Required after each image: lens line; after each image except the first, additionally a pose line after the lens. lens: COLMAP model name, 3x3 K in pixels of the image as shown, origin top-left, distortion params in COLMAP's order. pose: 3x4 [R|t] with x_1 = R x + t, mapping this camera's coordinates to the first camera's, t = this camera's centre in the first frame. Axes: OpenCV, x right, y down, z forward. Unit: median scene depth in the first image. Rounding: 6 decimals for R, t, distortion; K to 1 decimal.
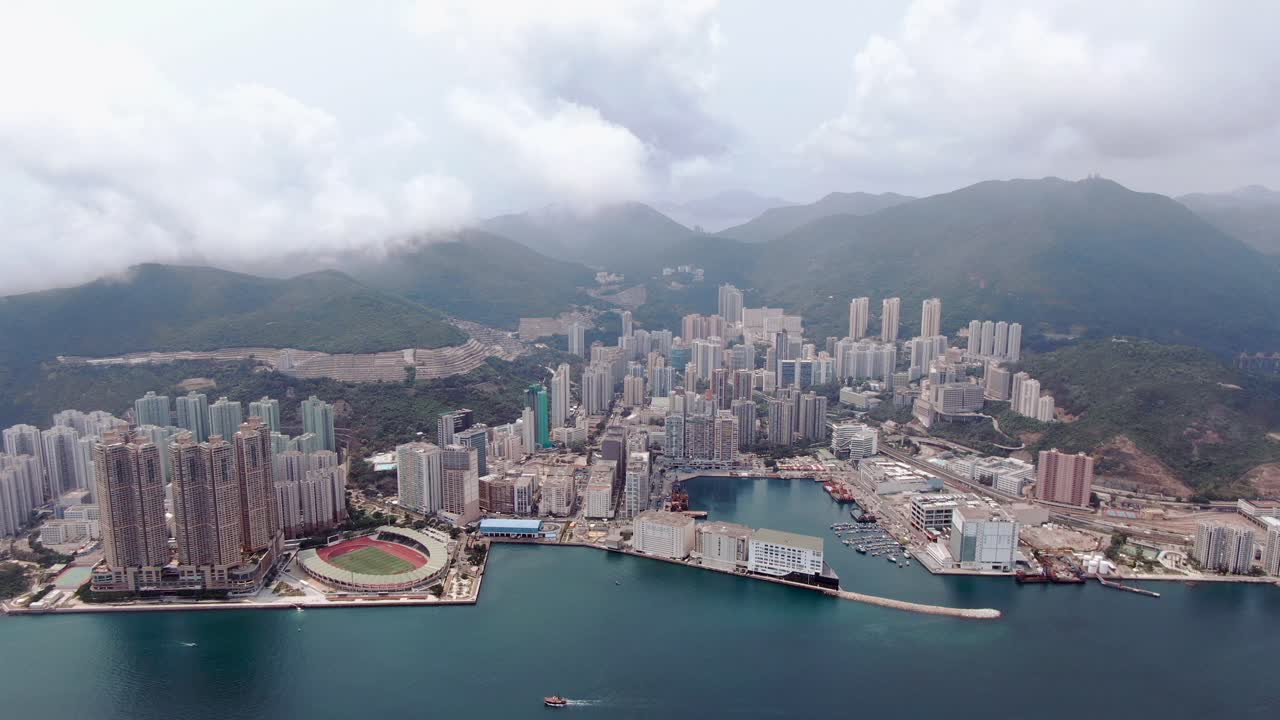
lens RADIAL K [[956.8, 0, 640.0], [0, 956.8, 360.0], [0, 0, 1]] dist [-0.011565, -0.002528]
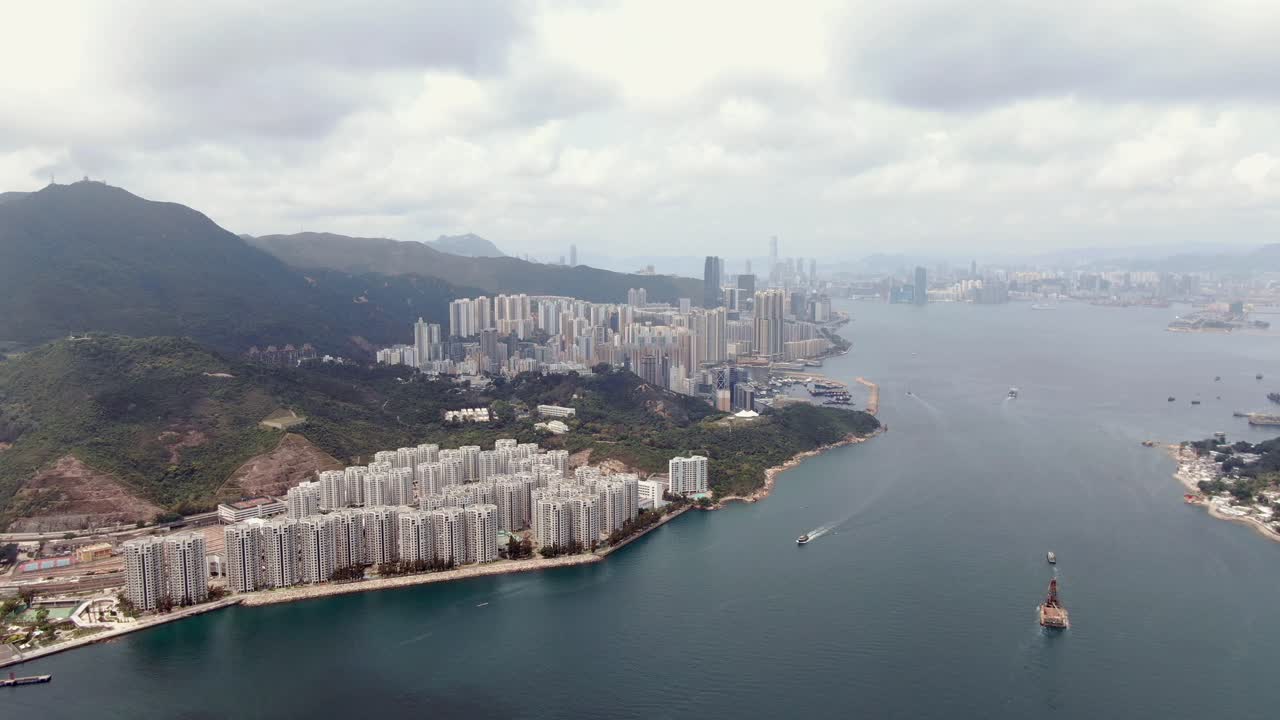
lens RADIAL K [[956.8, 0, 640.0], [0, 956.8, 360.0], [0, 0, 1]] dist [-0.011565, -0.002528]
pose [[0.640909, -0.099353, 0.761160, 0.273061], [0.154115, 0.988053, -0.000798, 0.083236], [-0.751987, 0.117818, 0.648564, 0.235068]]
